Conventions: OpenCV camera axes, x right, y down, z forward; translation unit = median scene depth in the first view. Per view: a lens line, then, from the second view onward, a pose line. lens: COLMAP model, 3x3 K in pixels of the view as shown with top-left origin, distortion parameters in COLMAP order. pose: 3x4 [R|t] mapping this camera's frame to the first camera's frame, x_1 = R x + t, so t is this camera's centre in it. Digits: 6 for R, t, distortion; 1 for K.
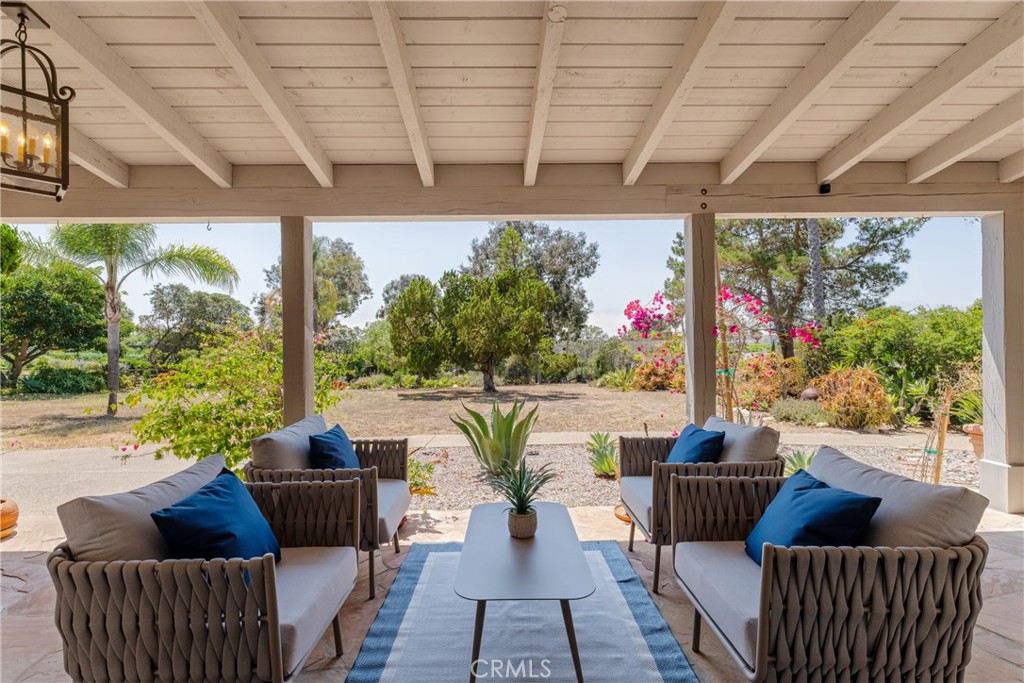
lens RADIAL K [[458.8, 0, 512.0], [0, 458.8, 341.5], [0, 0, 1]] dist [-0.001239, -0.000357]
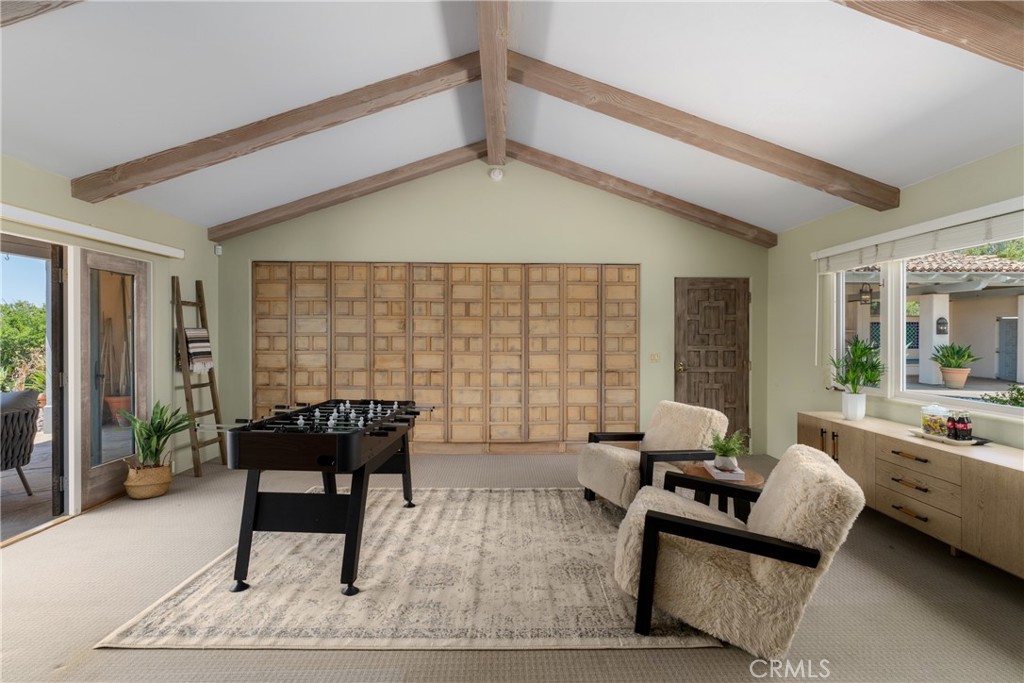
lens RADIAL K [[468.3, 0, 512.0], [0, 468.3, 341.5], [0, 0, 1]] dist [-0.000818, -0.000197]
pose [[0.003219, -0.003598, 0.999988, -0.607253], [-0.008400, 0.999958, 0.003625, 0.002149], [-0.999960, -0.008412, 0.003189, -0.636171]]
